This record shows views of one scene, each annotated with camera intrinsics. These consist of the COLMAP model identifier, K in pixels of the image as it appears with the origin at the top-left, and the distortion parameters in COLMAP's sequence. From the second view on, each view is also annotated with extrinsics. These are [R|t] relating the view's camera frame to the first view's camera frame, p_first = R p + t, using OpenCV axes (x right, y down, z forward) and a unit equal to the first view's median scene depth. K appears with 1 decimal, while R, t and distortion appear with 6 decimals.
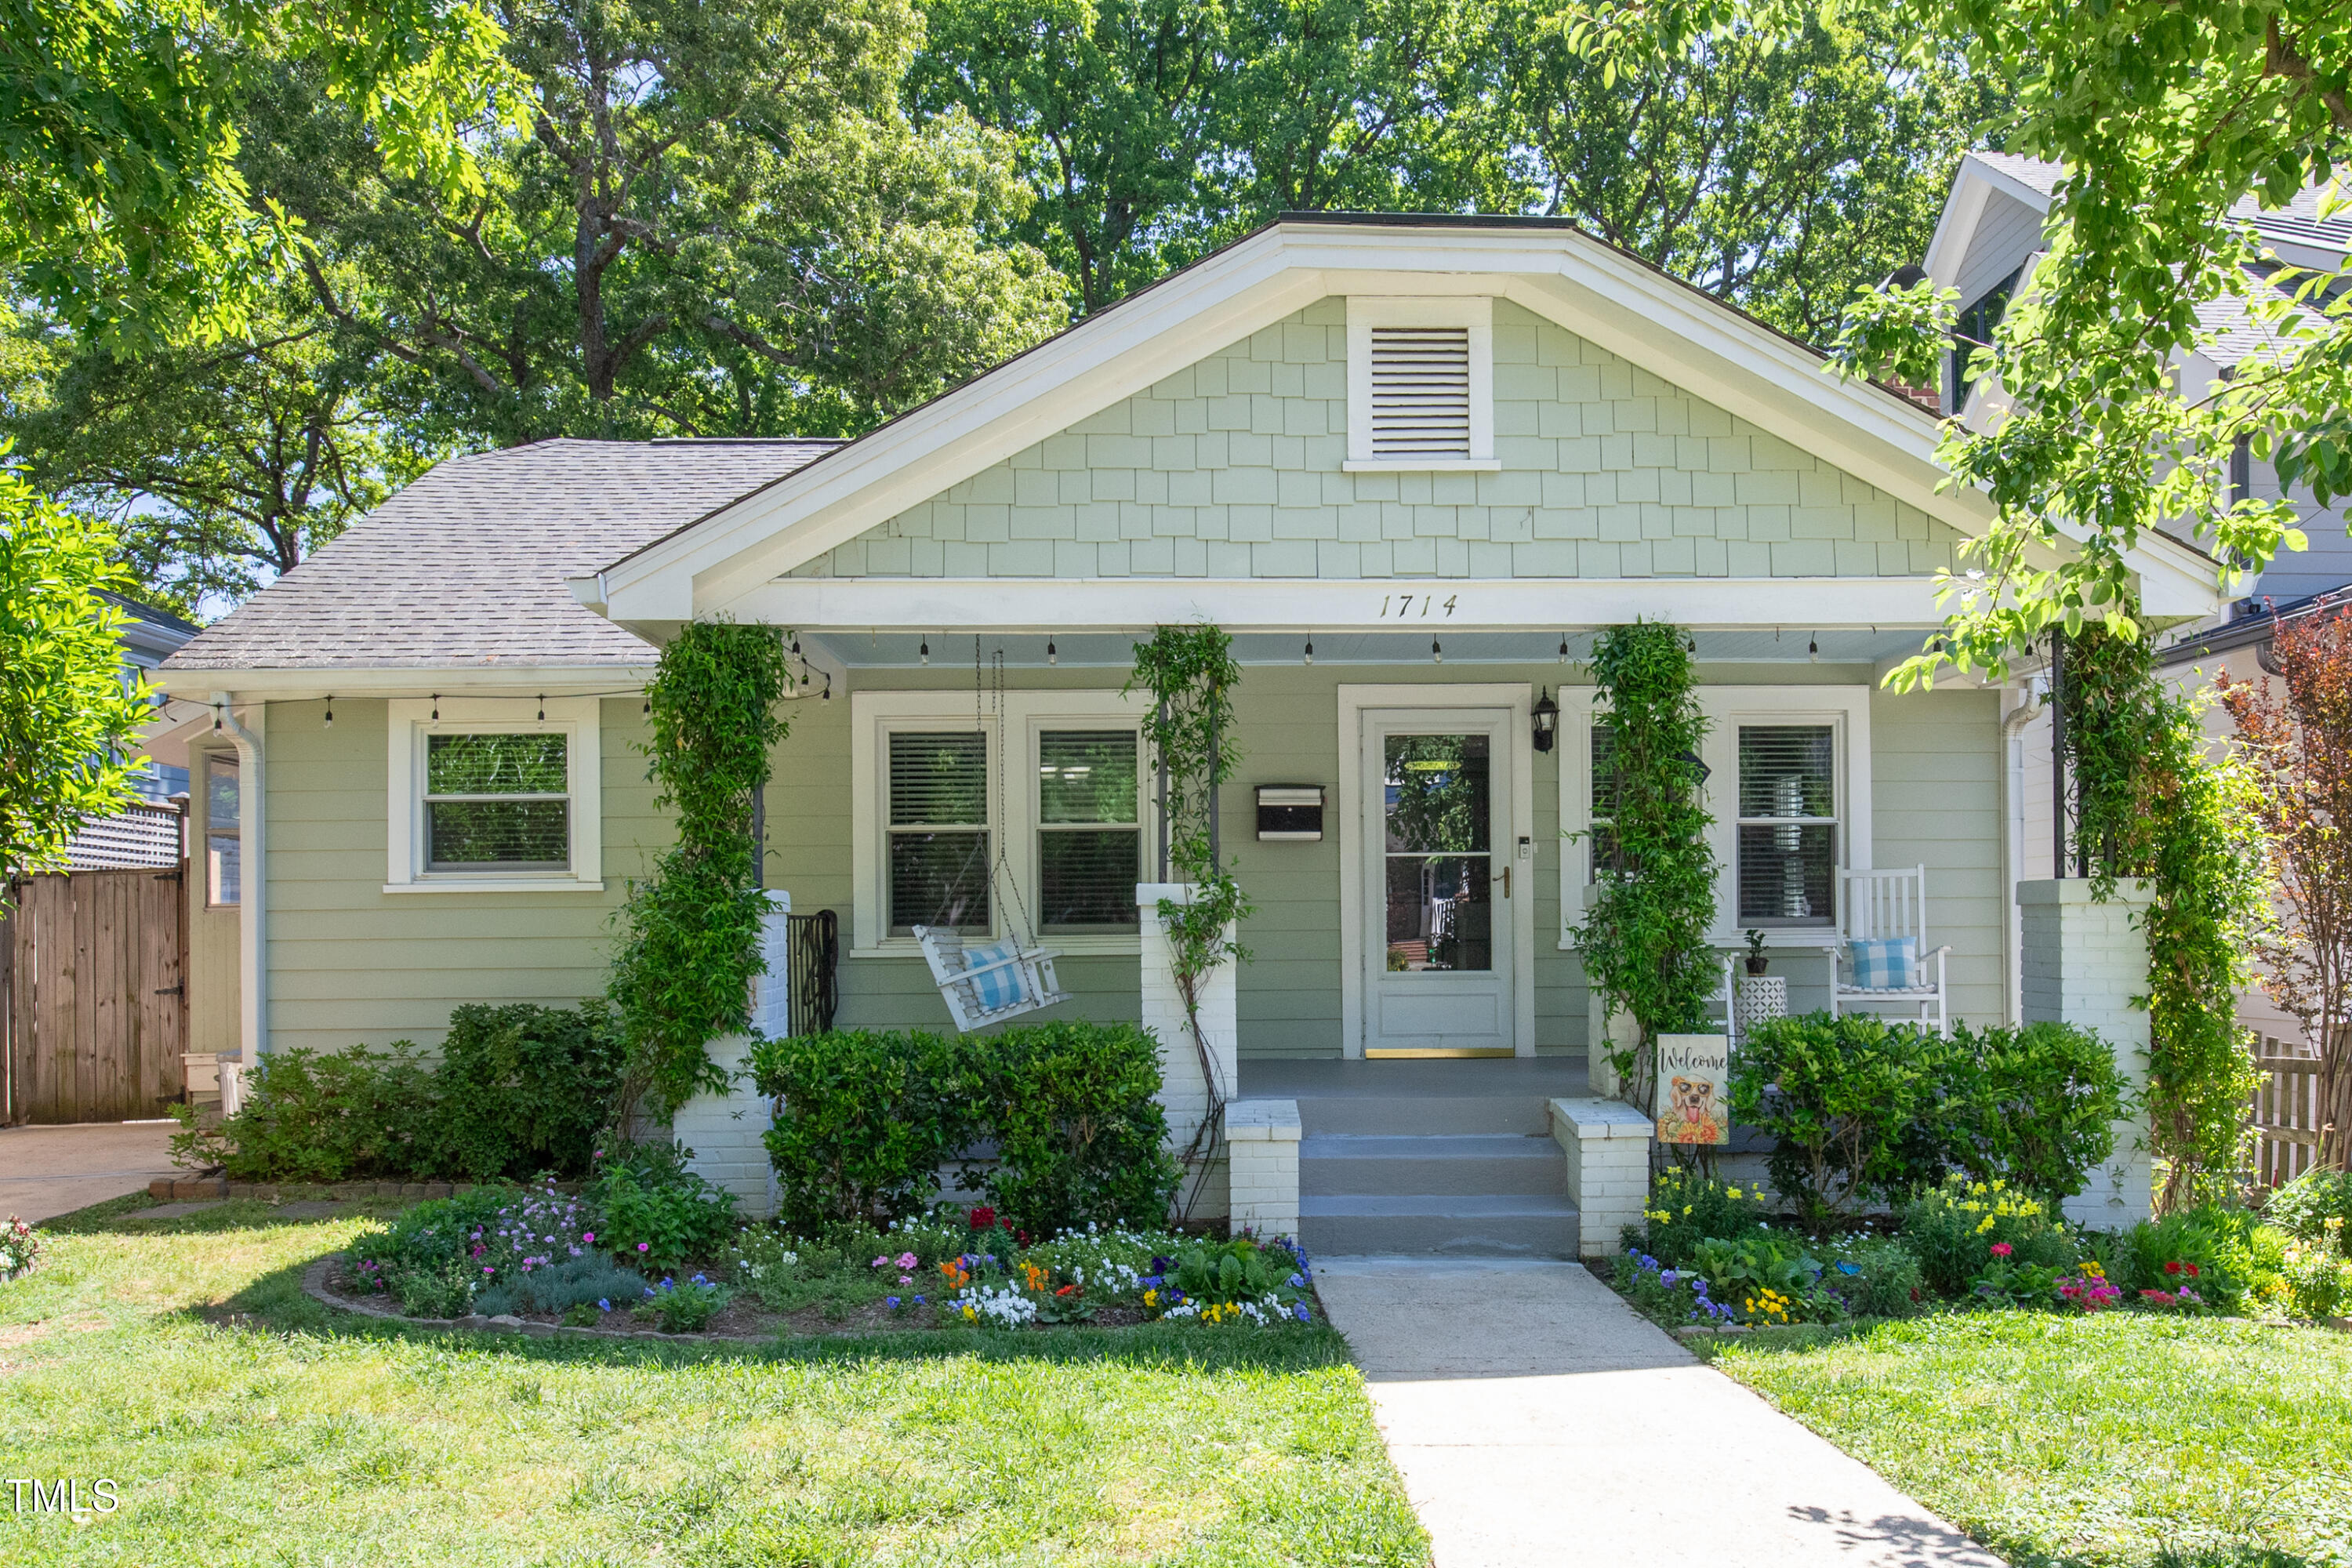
lens RADIAL K [[1813.2, 0, 1182.8], [0, 1813.2, 935.8], [0, 0, 1]] dist [-0.007606, -0.031165]
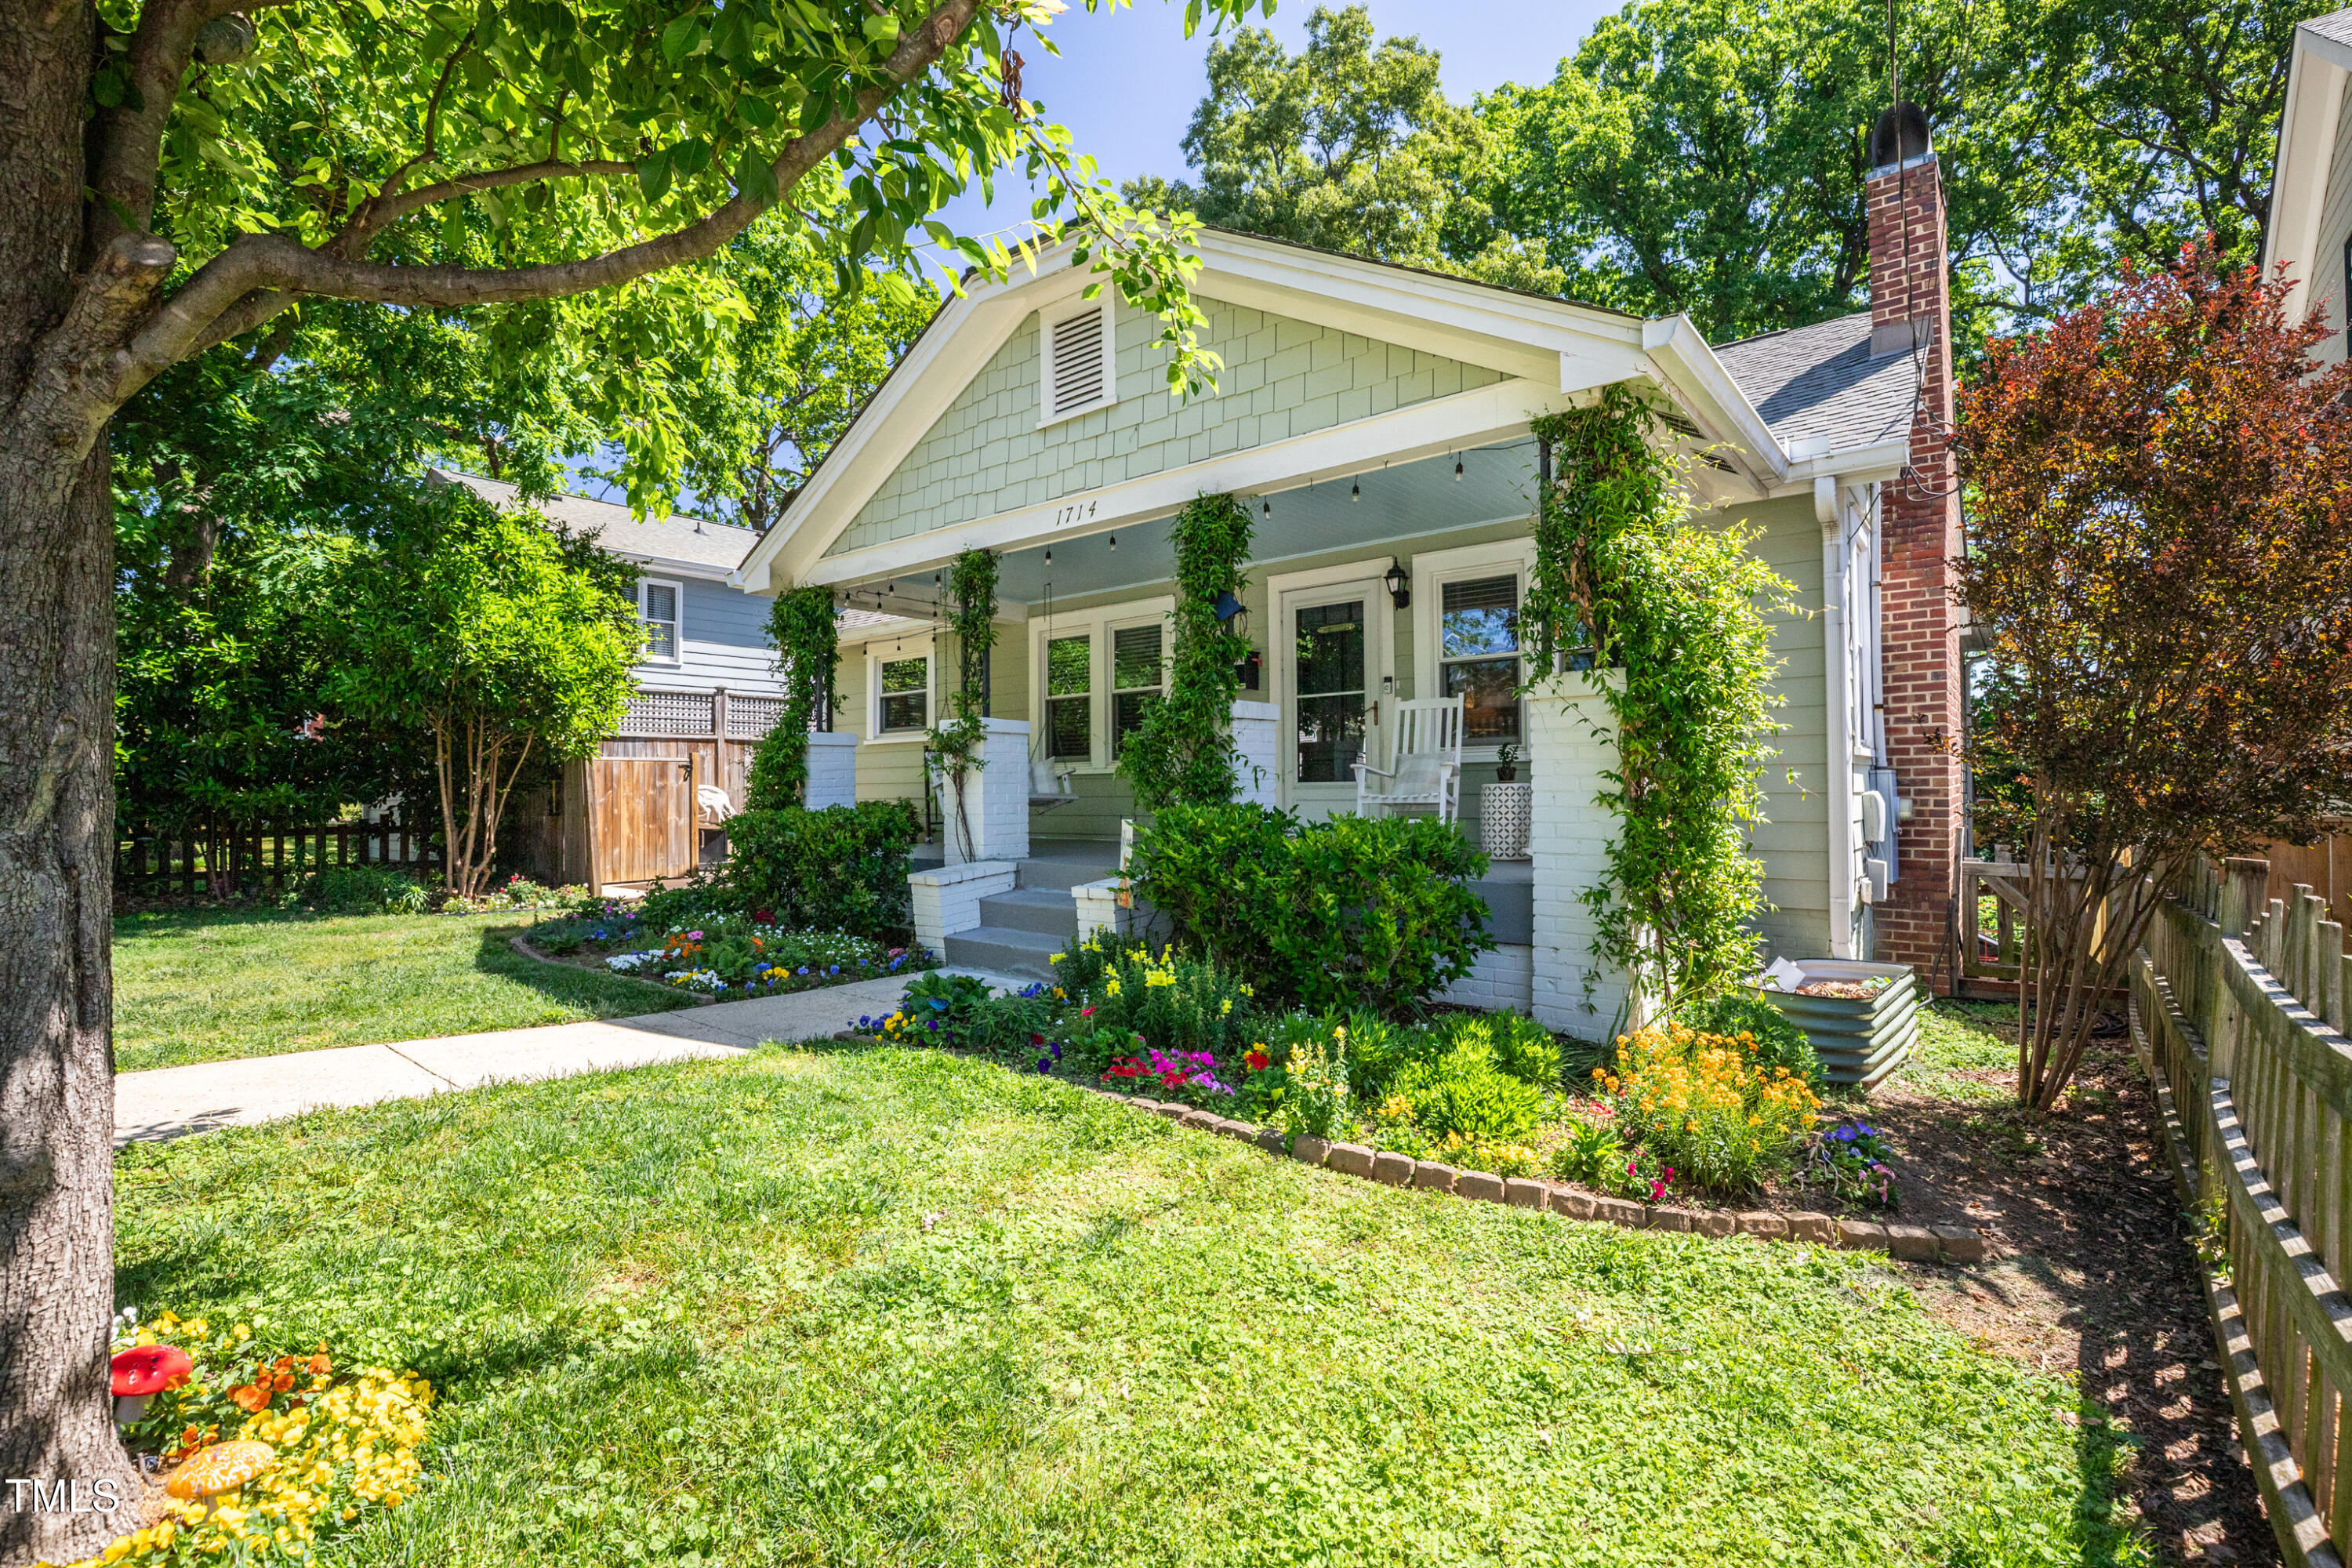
lens RADIAL K [[1060.7, 0, 1177.8], [0, 1060.7, 787.5], [0, 0, 1]] dist [-0.037307, 0.000537]
pose [[0.760001, -0.001143, -0.649920, 0.715728], [0.002715, 0.999995, 0.001417, 0.028304], [0.649916, -0.002842, 0.760001, 0.429006]]
